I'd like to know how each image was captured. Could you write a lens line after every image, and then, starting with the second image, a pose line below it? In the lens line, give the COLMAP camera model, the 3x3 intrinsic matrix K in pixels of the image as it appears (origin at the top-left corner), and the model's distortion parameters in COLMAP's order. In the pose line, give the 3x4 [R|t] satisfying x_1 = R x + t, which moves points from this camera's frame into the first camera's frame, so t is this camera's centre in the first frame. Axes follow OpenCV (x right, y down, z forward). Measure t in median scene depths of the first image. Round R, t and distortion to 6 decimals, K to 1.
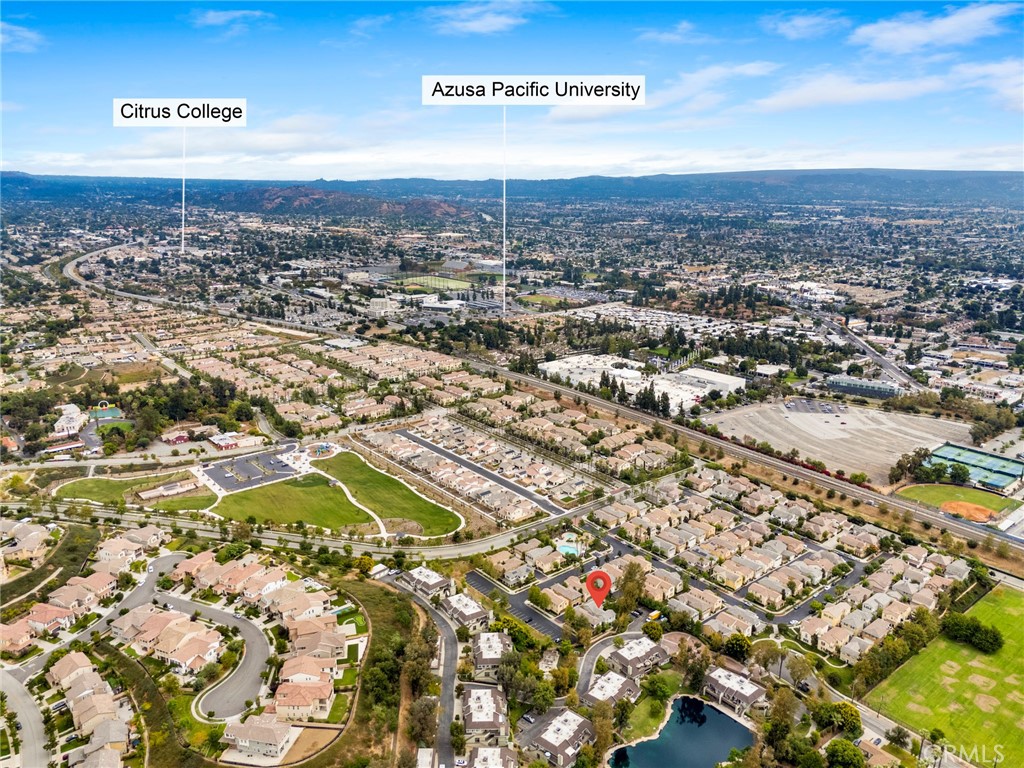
lens RADIAL K [[749.8, 0, 512.0], [0, 749.8, 384.0], [0, 0, 1]] dist [0.080557, -0.085616]
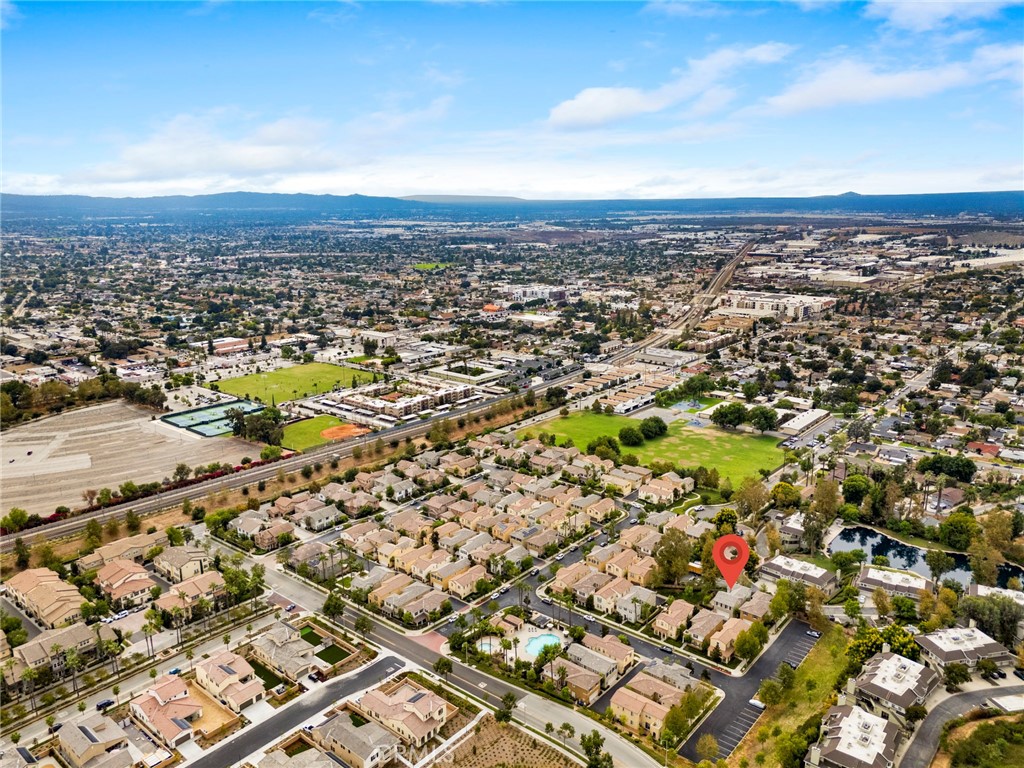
lens RADIAL K [[749.8, 0, 512.0], [0, 749.8, 384.0], [0, 0, 1]] dist [0.080557, -0.085616]
pose [[-0.177913, -0.232317, 0.956230, -0.302061], [0.266022, 0.924197, 0.274030, -0.085604], [-0.947407, 0.303131, -0.102625, 0.752237]]
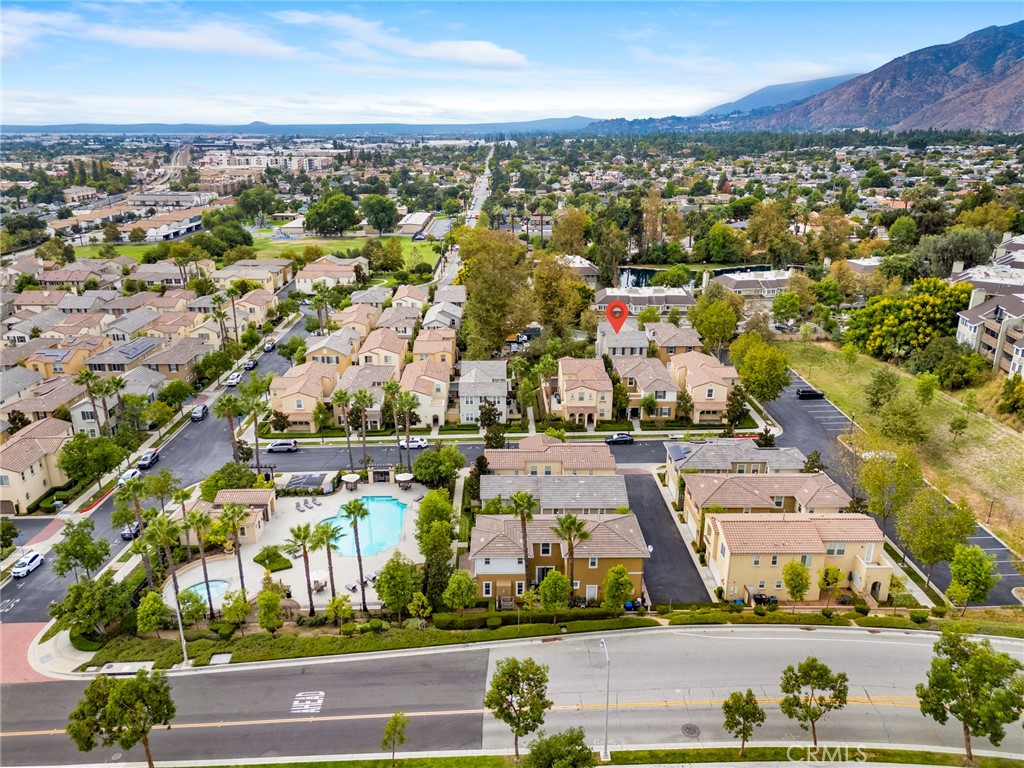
lens RADIAL K [[749.8, 0, 512.0], [0, 749.8, 384.0], [0, 0, 1]] dist [0.080557, -0.085616]
pose [[-0.777026, -0.199950, 0.596867, -0.045492], [0.172002, 0.844678, 0.506886, 0.072977], [-0.605512, 0.496527, -0.621946, 0.796105]]
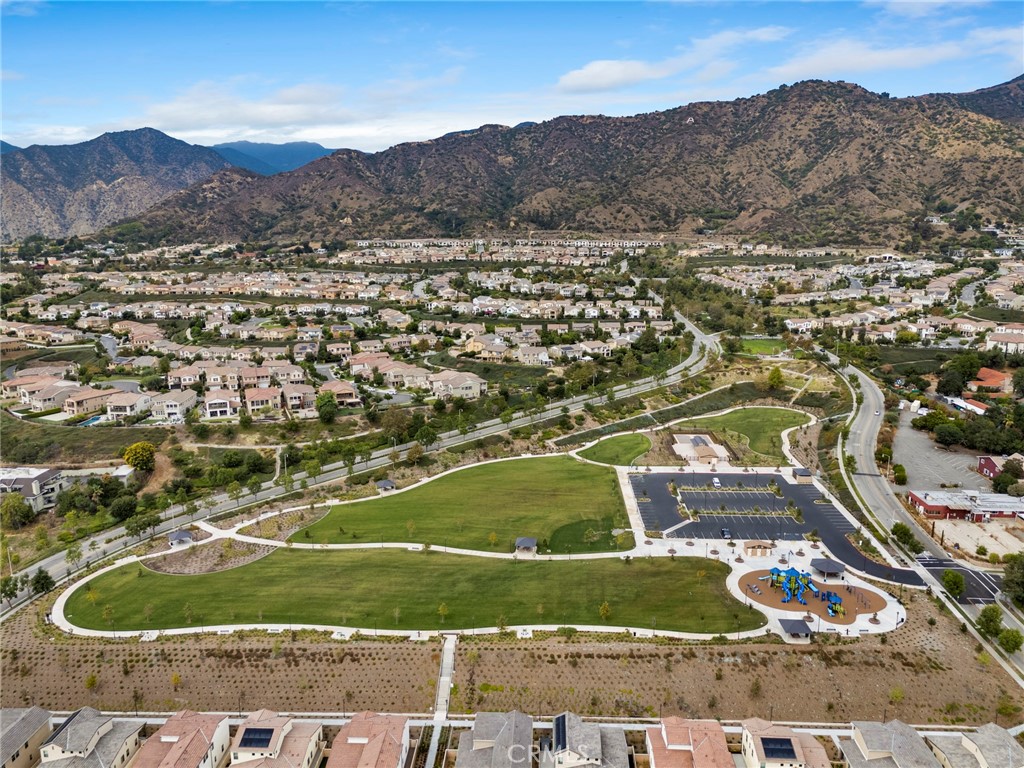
lens RADIAL K [[749.8, 0, 512.0], [0, 749.8, 384.0], [0, 0, 1]] dist [0.080557, -0.085616]
pose [[-0.680929, 0.162443, -0.714106, 0.023387], [-0.189155, 0.902993, 0.385778, -0.075640], [0.707500, 0.397765, -0.584147, 1.013296]]
